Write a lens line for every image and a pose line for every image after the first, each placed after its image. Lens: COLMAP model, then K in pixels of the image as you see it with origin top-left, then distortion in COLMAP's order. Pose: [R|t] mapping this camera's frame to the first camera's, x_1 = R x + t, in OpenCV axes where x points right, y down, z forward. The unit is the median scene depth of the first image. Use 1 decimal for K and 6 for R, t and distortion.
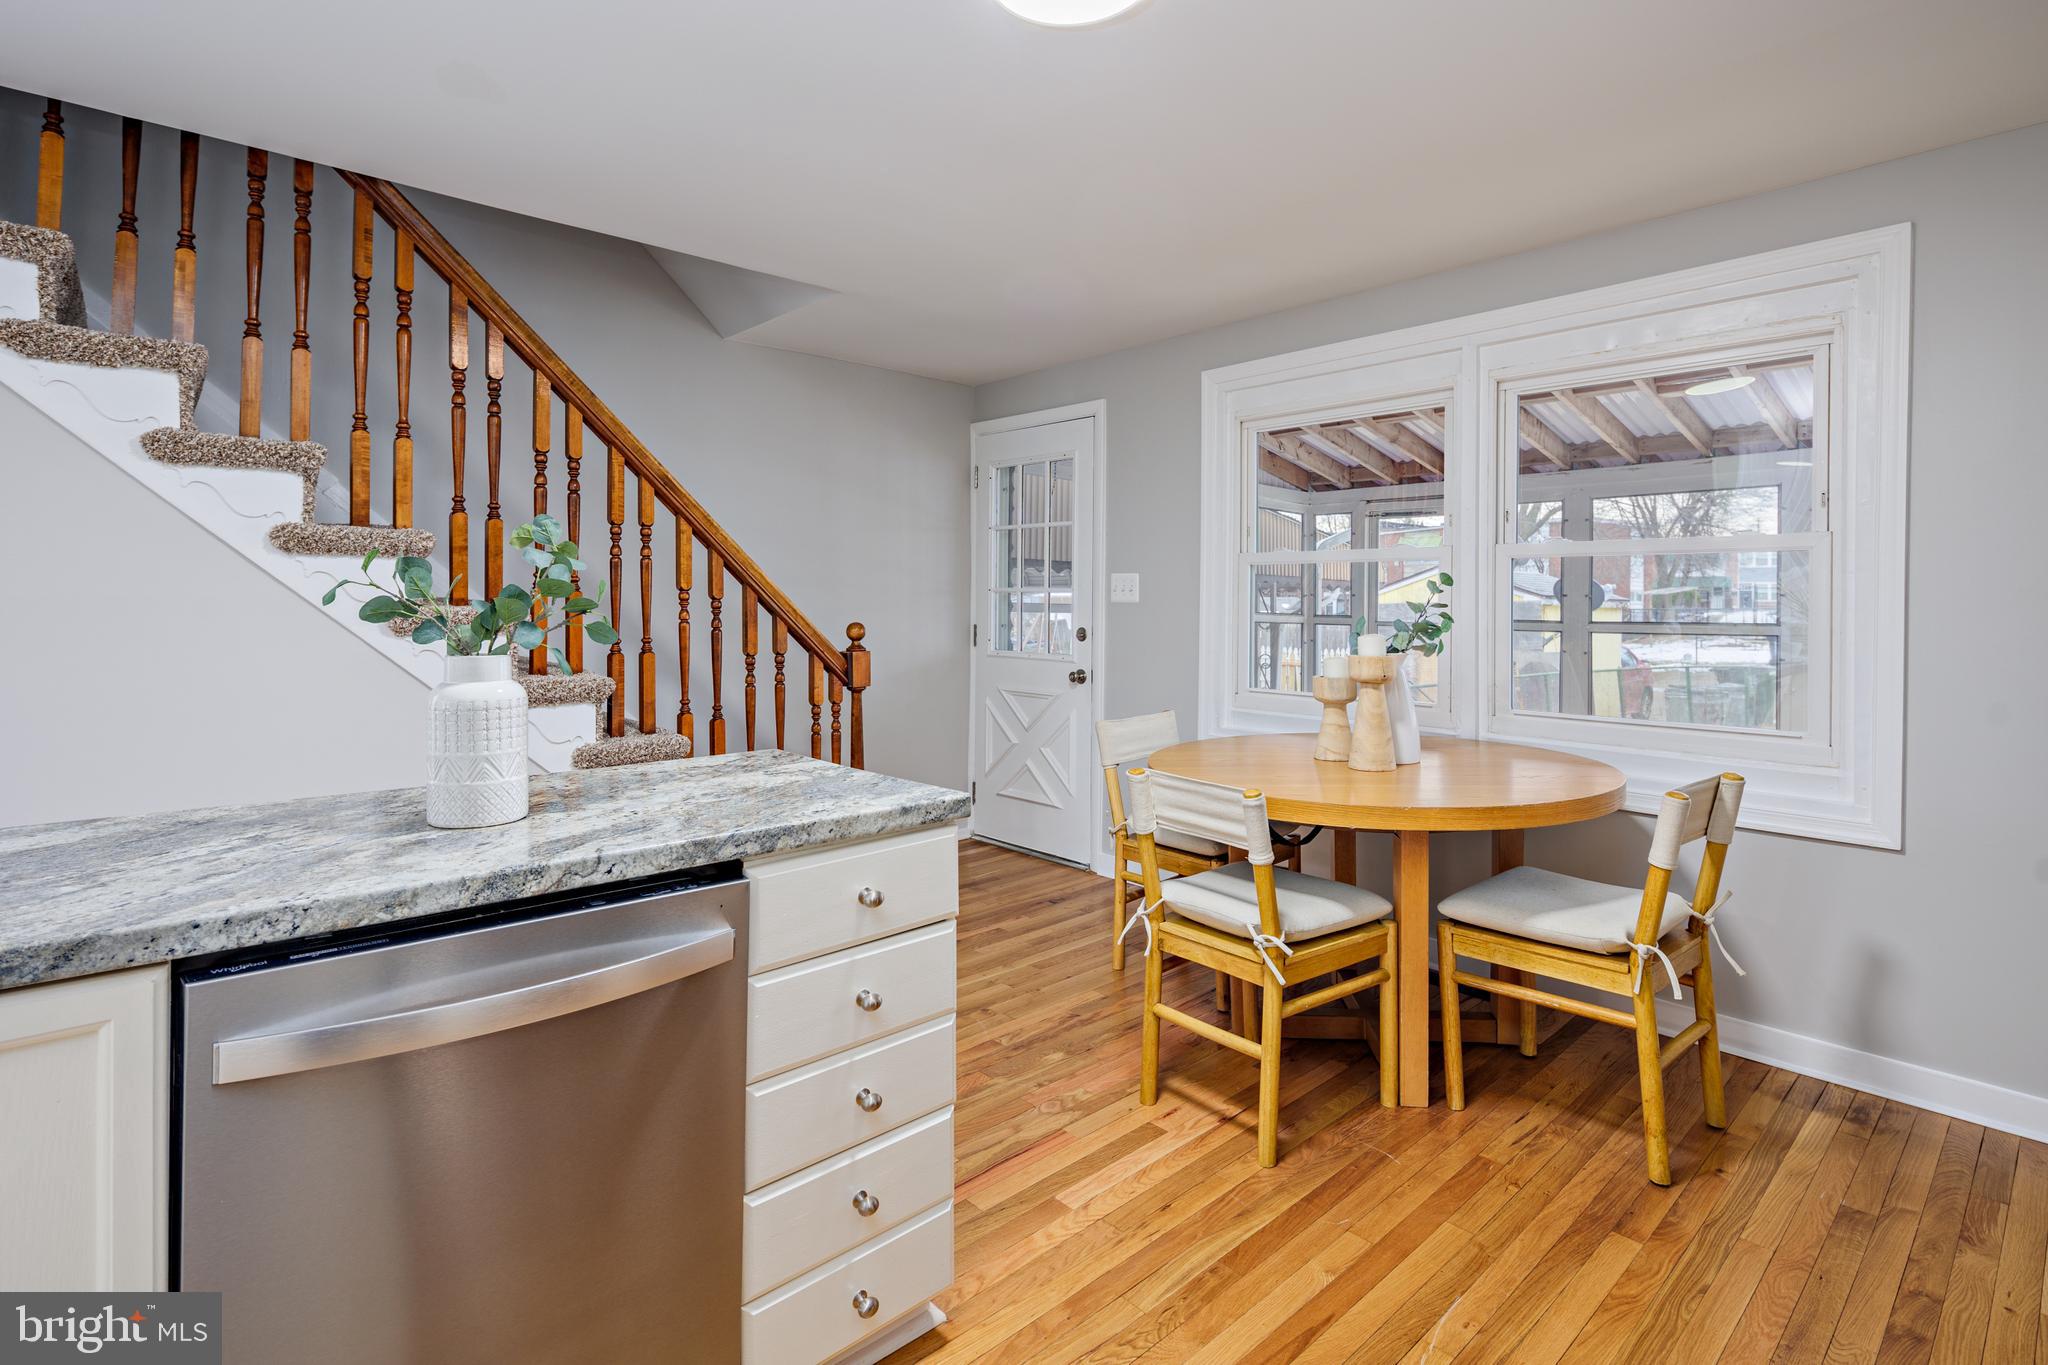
lens RADIAL K [[997.5, 0, 1015.7], [0, 997.5, 600.7], [0, 0, 1]] dist [0.003421, -0.003553]
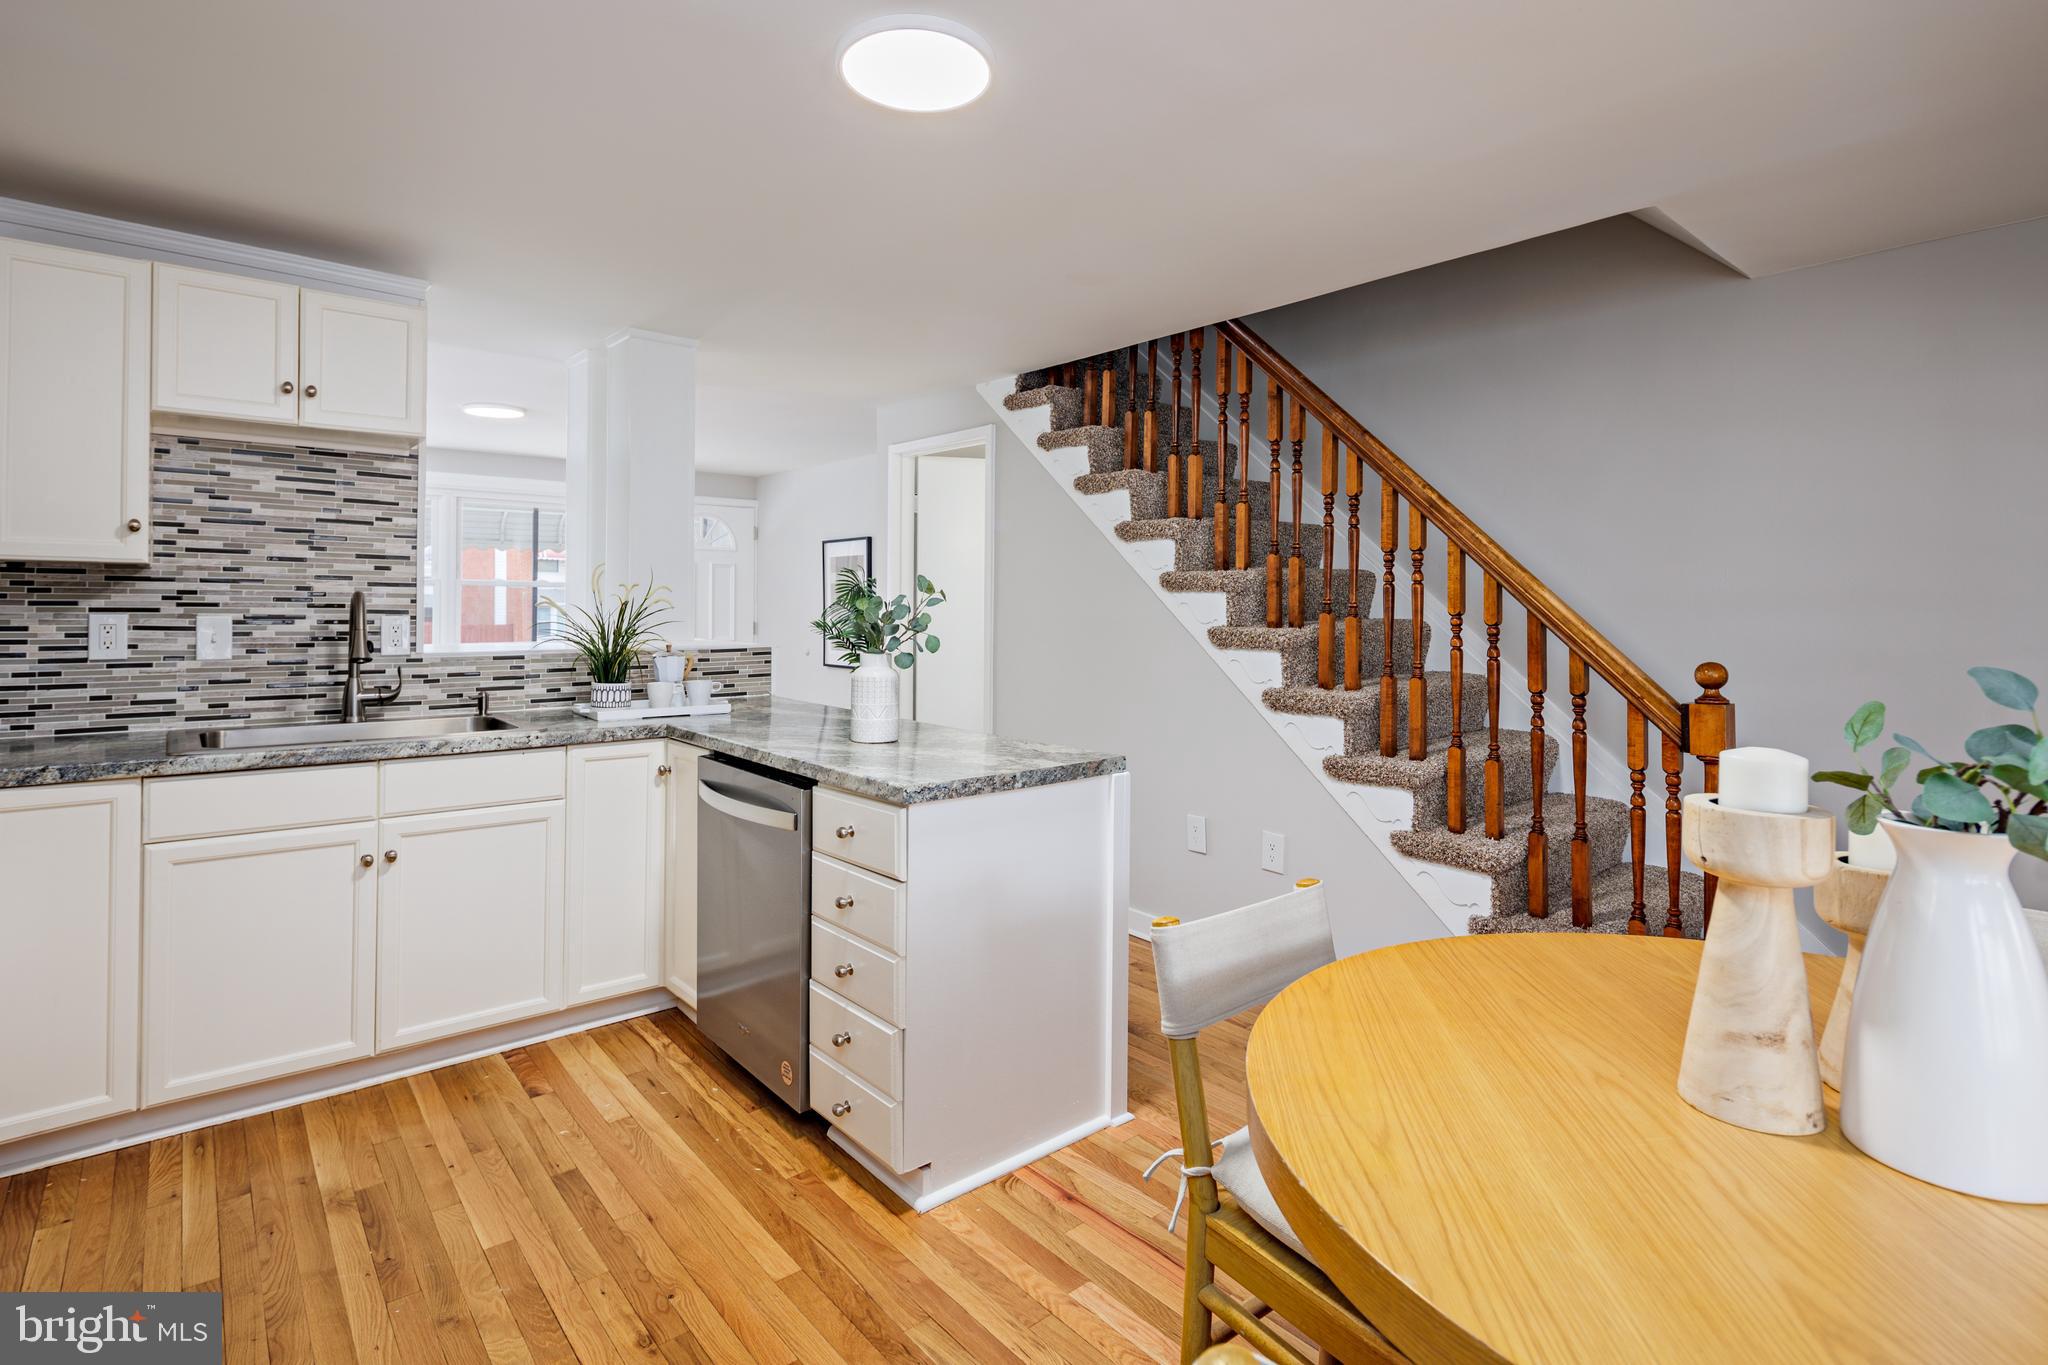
lens RADIAL K [[997.5, 0, 1015.7], [0, 997.5, 600.7], [0, 0, 1]] dist [0.003421, -0.003553]
pose [[-0.035331, -0.008517, -0.999339, 0.727669], [-0.004899, 0.999953, -0.008349, -0.016662], [0.999364, 0.004601, -0.035371, 0.723302]]
